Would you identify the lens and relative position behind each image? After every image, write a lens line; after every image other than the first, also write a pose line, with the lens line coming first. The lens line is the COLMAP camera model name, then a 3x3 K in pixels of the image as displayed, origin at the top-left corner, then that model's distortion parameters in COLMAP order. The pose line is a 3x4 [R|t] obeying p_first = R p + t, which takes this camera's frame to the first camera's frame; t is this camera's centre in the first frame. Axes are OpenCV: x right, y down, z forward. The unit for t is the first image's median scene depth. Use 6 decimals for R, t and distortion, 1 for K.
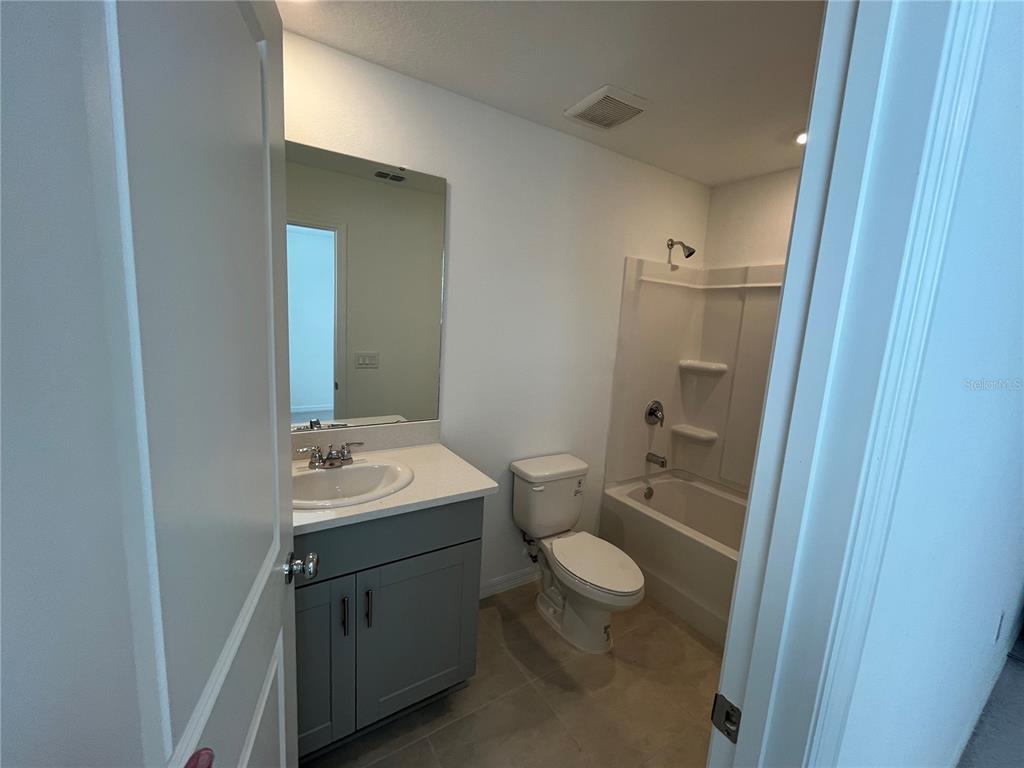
lens RADIAL K [[412.4, 0, 501.3], [0, 412.4, 380.3], [0, 0, 1]] dist [-0.002446, 0.000119]
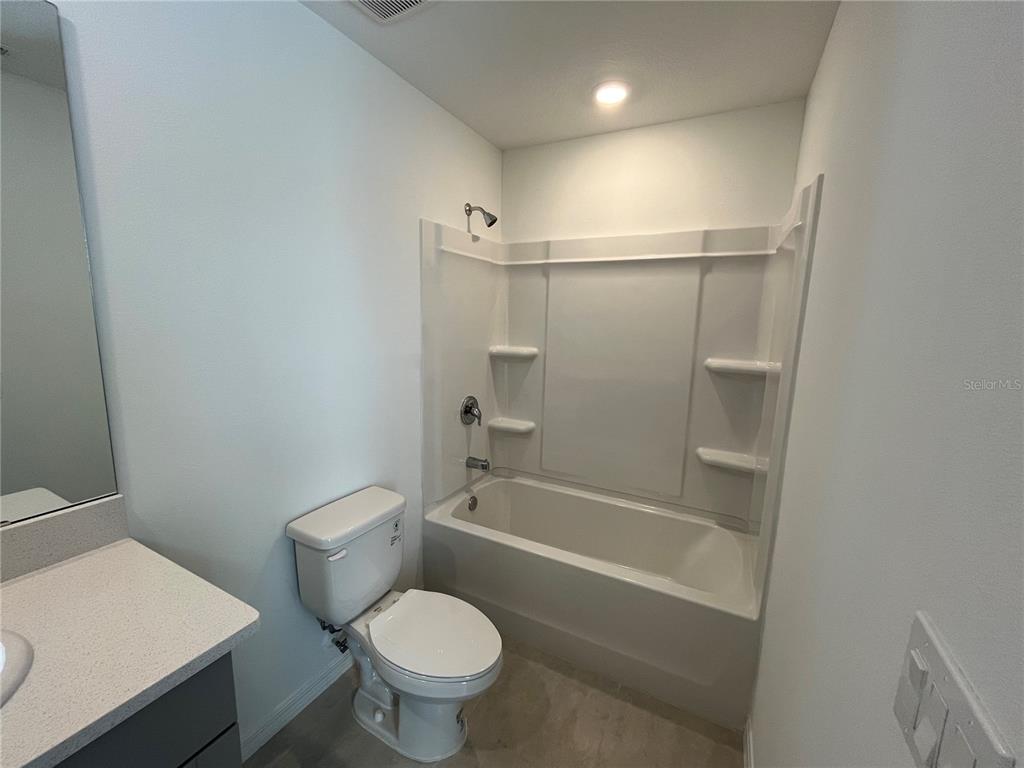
lens RADIAL K [[412.4, 0, 508.2], [0, 412.4, 380.2], [0, 0, 1]] dist [-0.002446, 0.000119]
pose [[0.858133, -0.112241, 0.501010, 0.020353], [0.098958, 0.993673, 0.053116, -0.021603], [-0.503801, 0.003998, 0.863810, 0.236041]]
